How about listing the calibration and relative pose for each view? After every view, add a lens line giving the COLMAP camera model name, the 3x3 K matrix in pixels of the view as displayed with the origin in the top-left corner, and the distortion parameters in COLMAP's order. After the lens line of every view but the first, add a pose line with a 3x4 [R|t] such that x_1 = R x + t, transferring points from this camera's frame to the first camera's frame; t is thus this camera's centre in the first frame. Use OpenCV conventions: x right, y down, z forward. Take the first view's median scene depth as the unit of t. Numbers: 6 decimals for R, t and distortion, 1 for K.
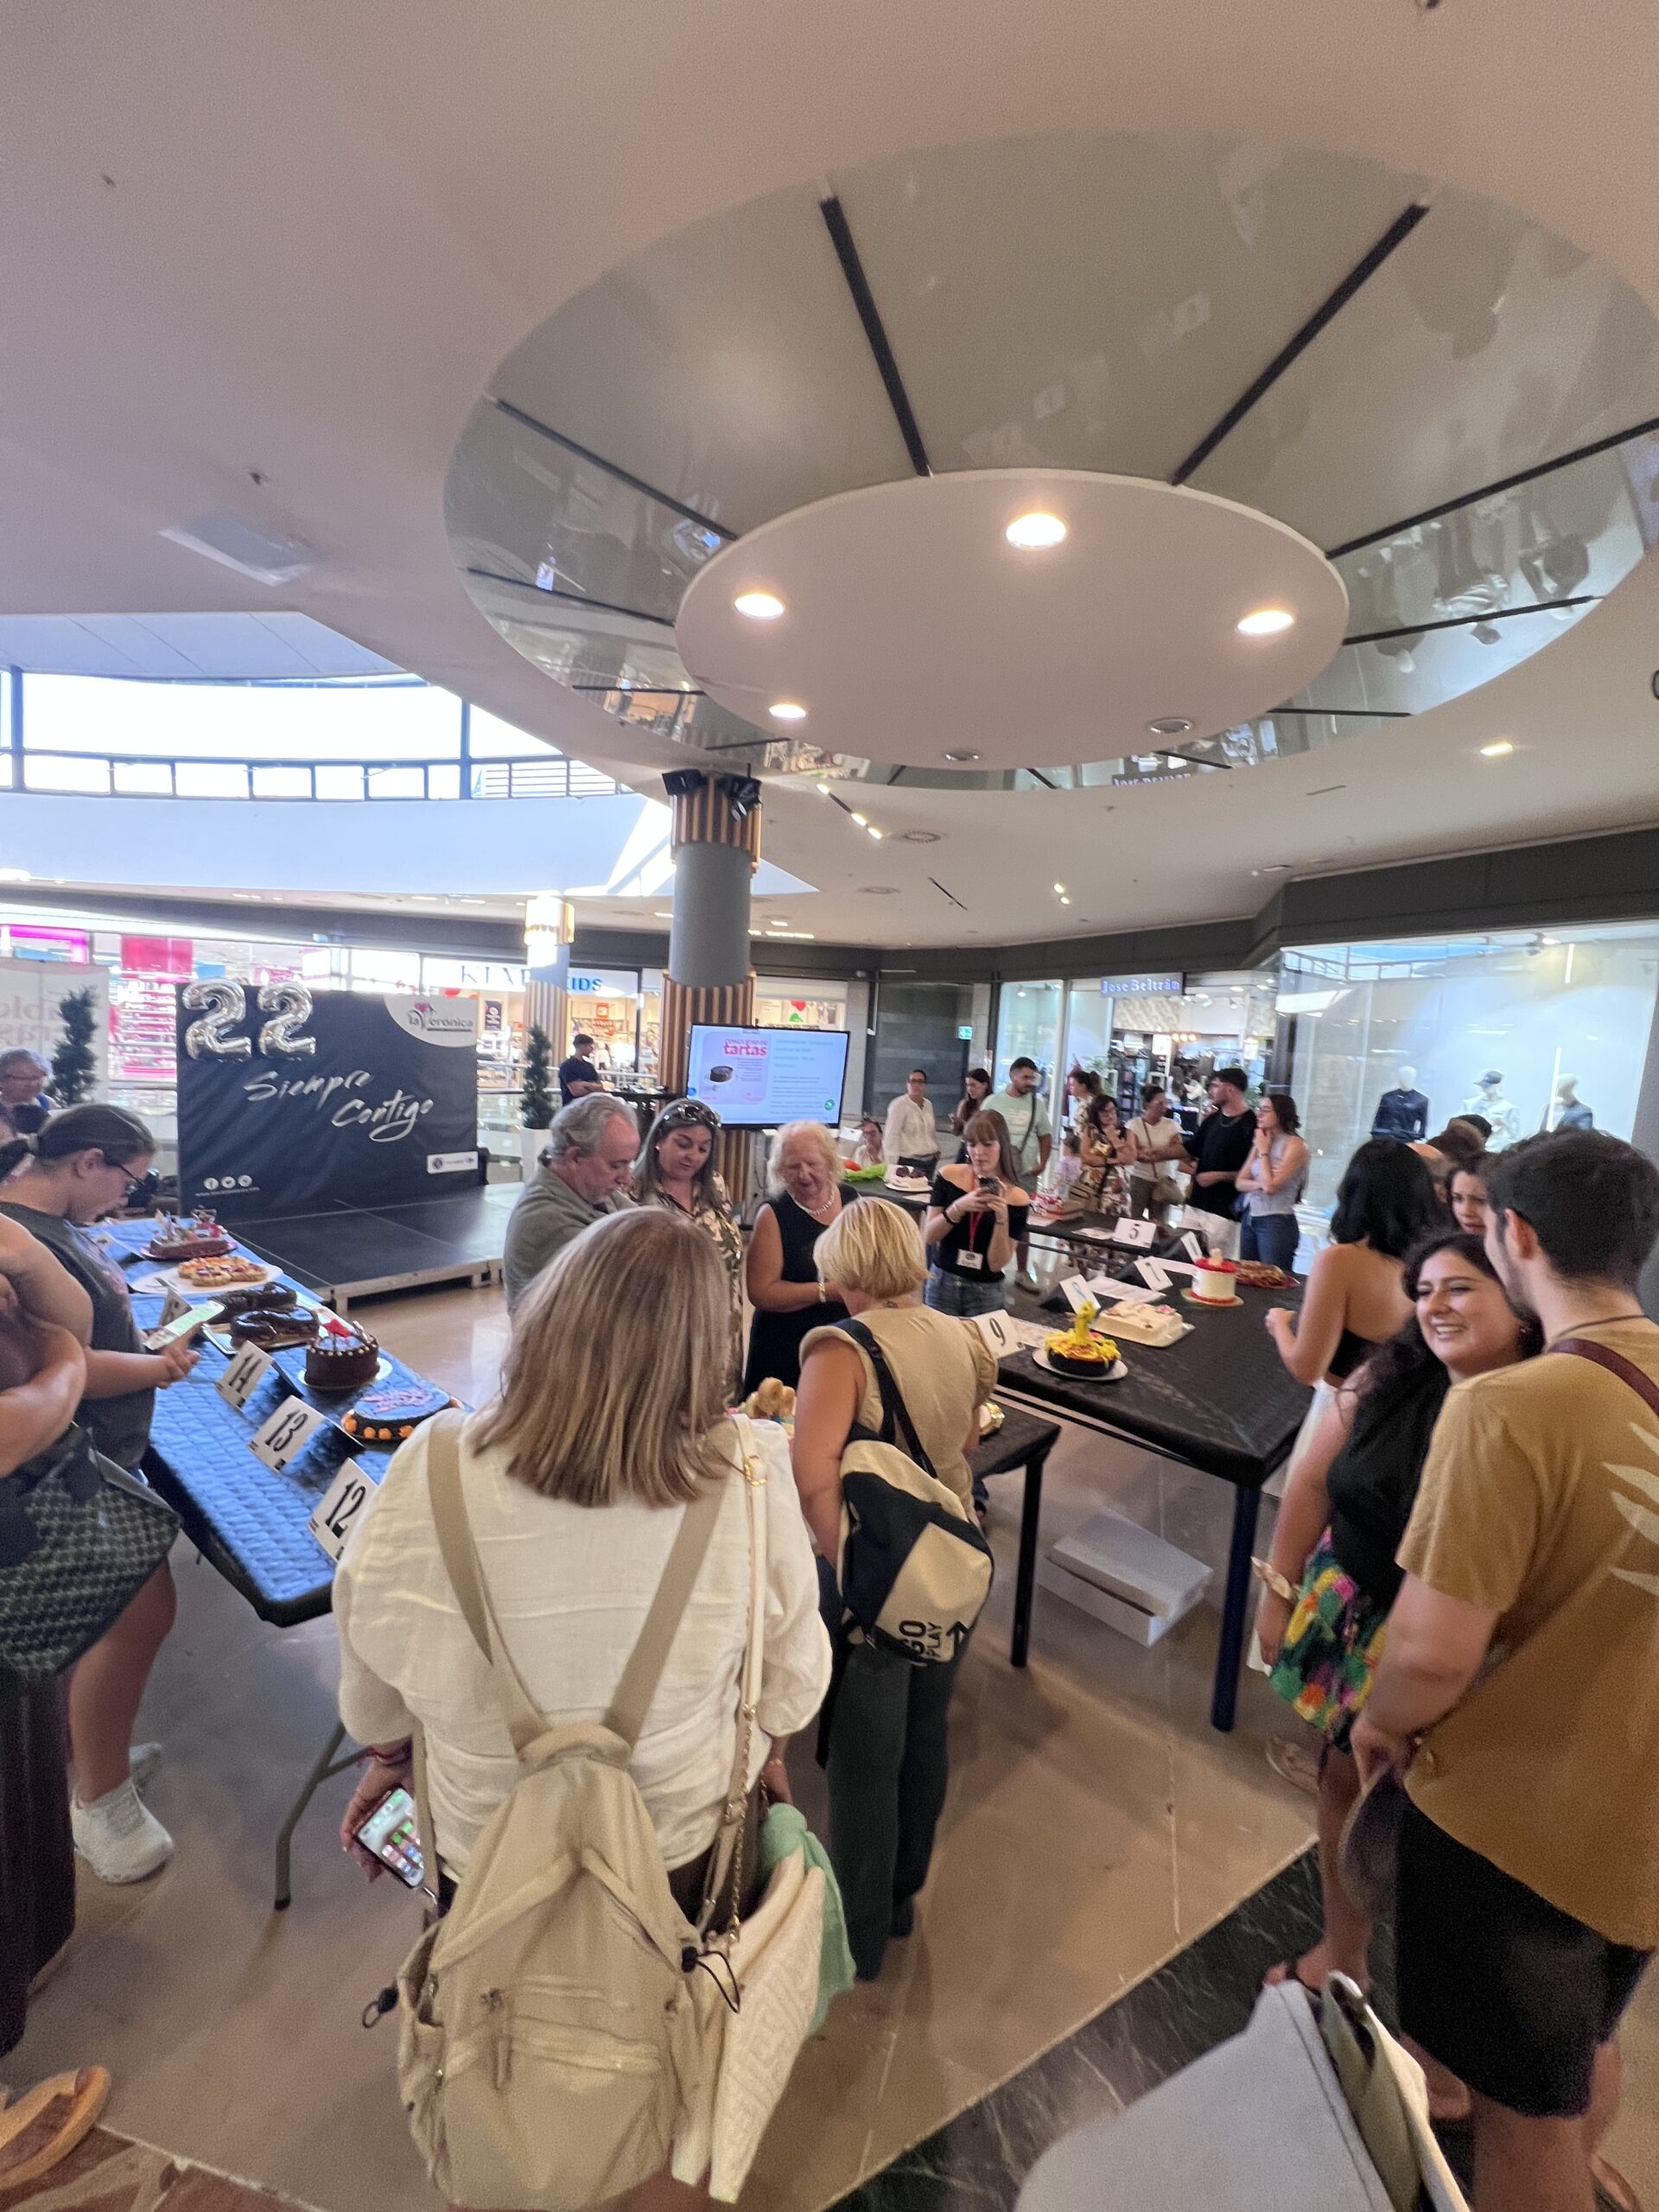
lens RADIAL K [[883.9, 0, 825.2], [0, 883.9, 1106.8], [0, 0, 1]] dist [-0.002982, 0.000943]
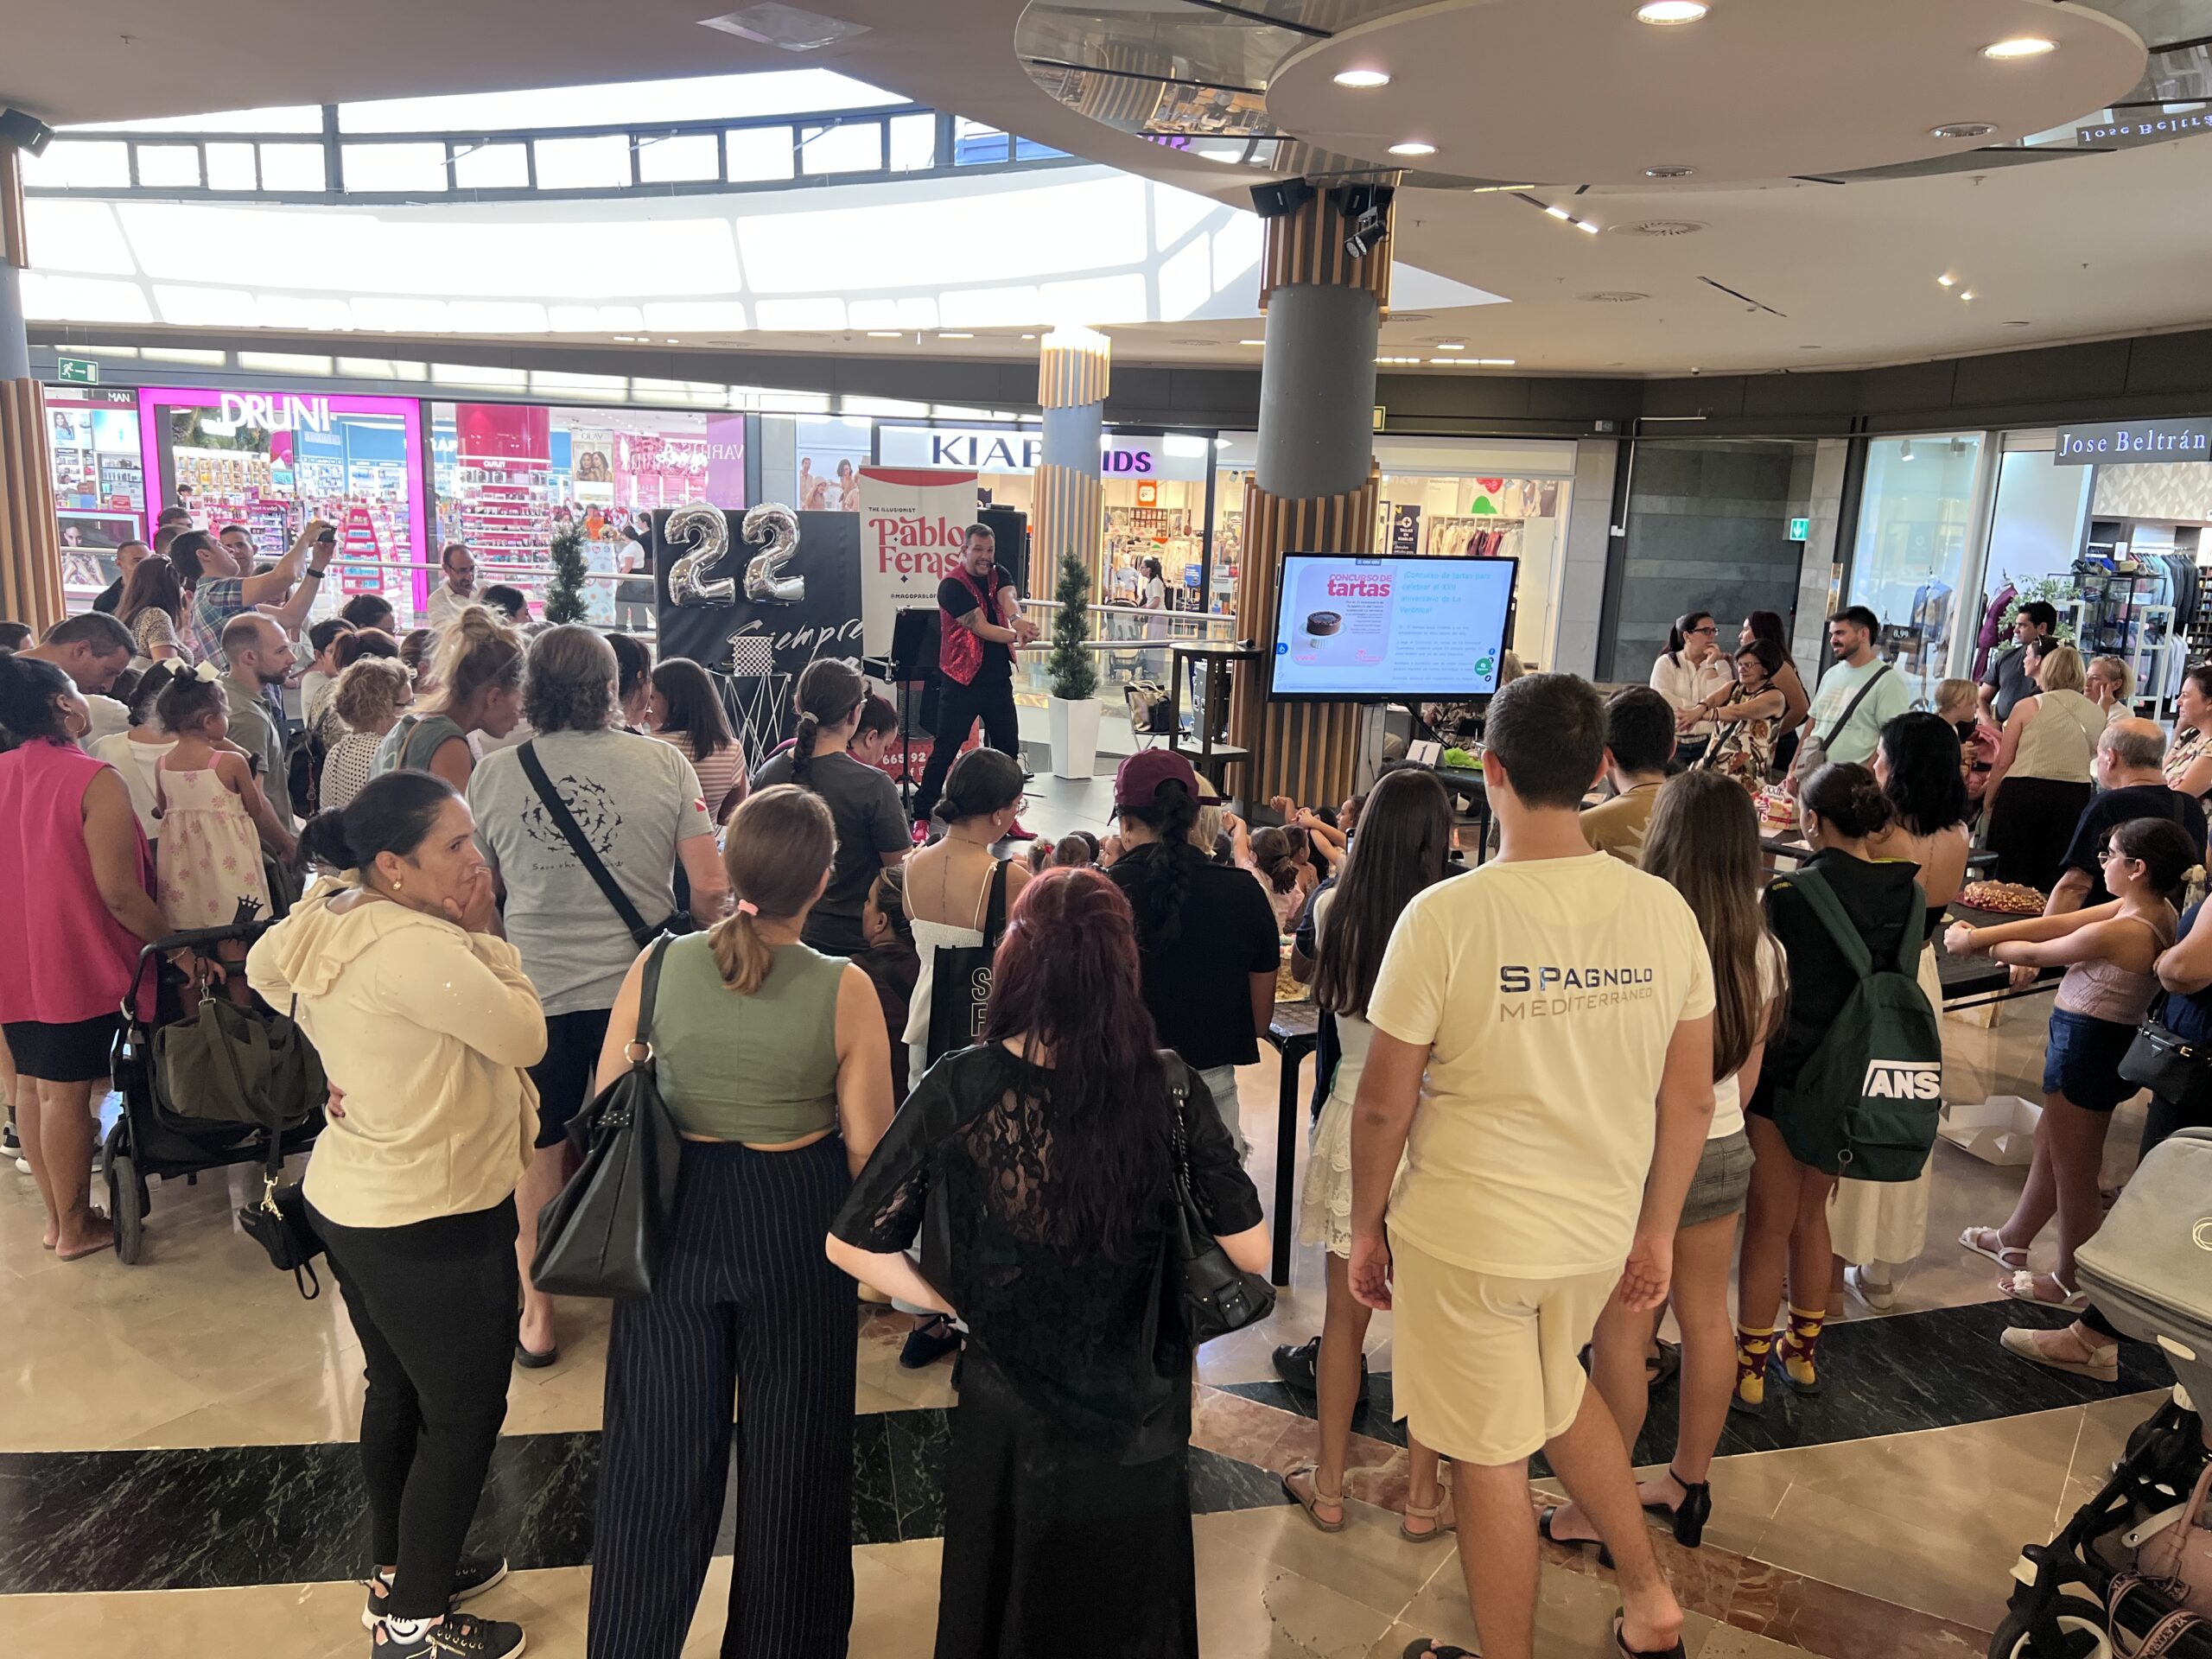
lens RADIAL K [[1657.2, 0, 1098.7], [0, 1657.2, 849.2], [0, 0, 1]] dist [0.037571, -0.041404]
pose [[0.963162, 0.036582, -0.266421, 0.070083], [-0.006410, 0.993546, 0.113247, -0.006616], [0.268844, -0.107367, 0.957181, -0.350179]]
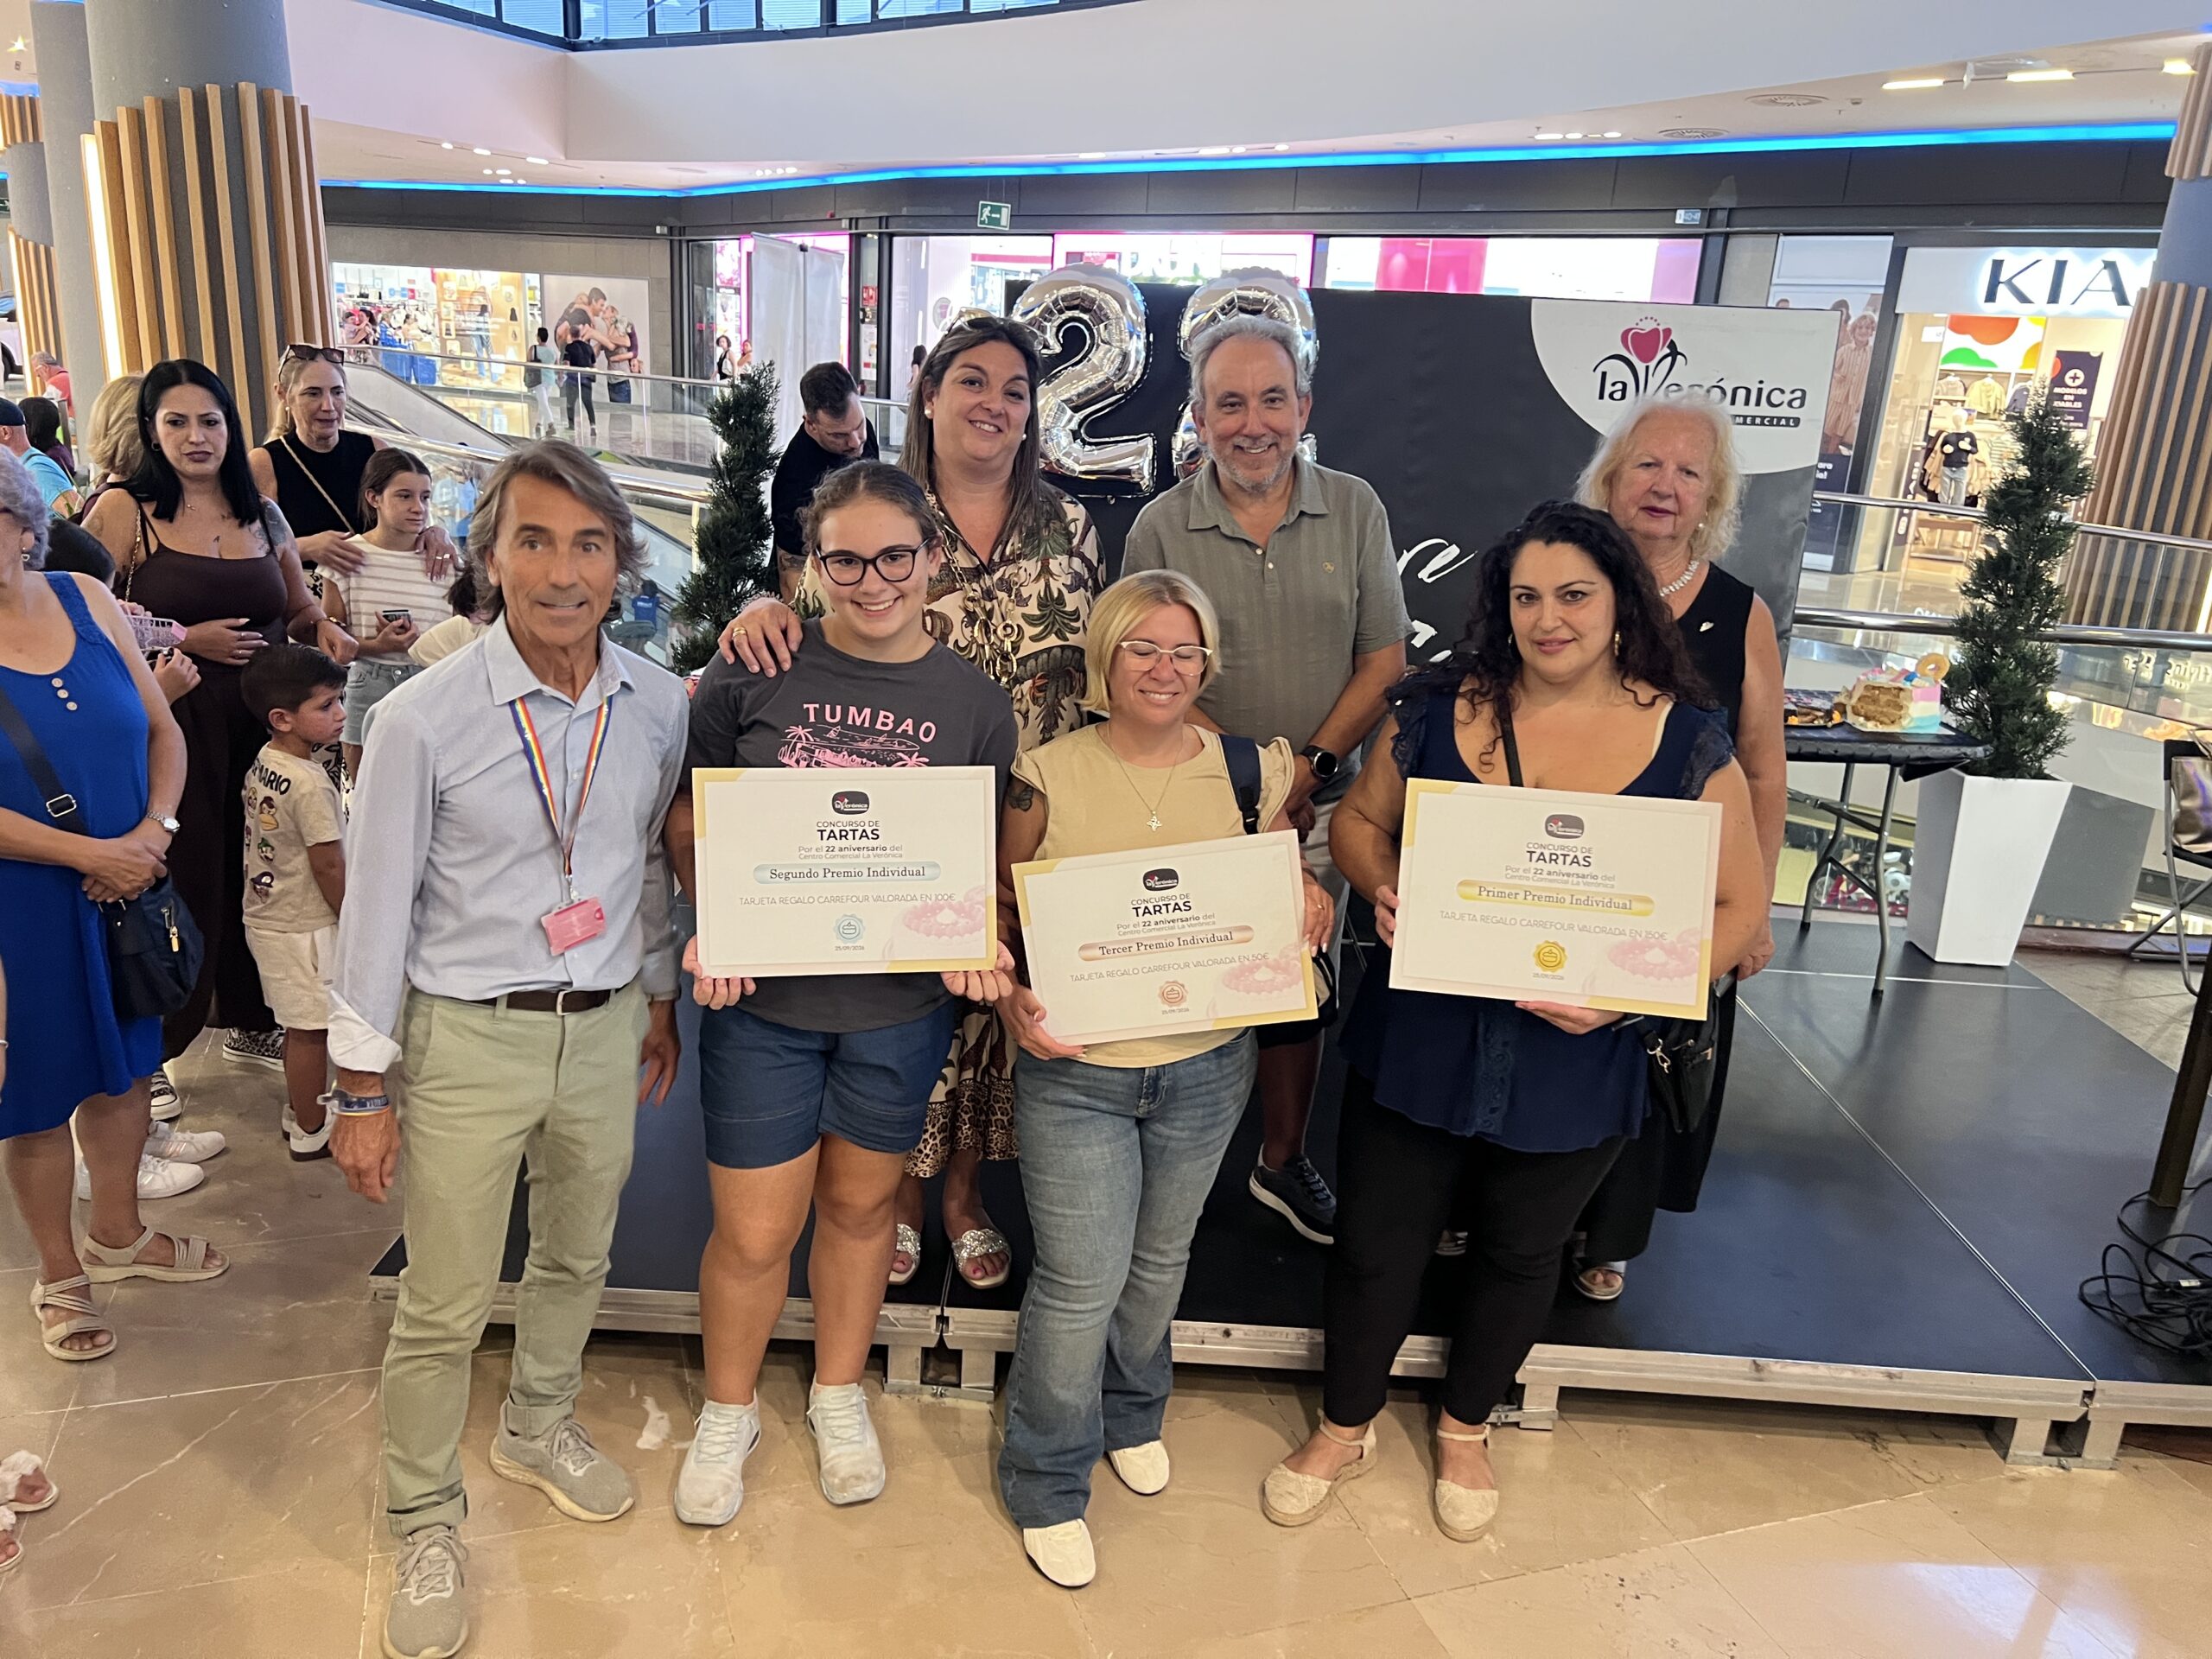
lens RADIAL K [[1657.2, 0, 1091.3], [0, 1657.2, 844.1], [0, 0, 1]] dist [0.037571, -0.041404]
pose [[0.623553, 0.205171, -0.754378, -0.101201], [-0.082377, 0.976820, 0.197578, -0.042320], [0.777429, -0.061057, 0.626000, 0.498193]]
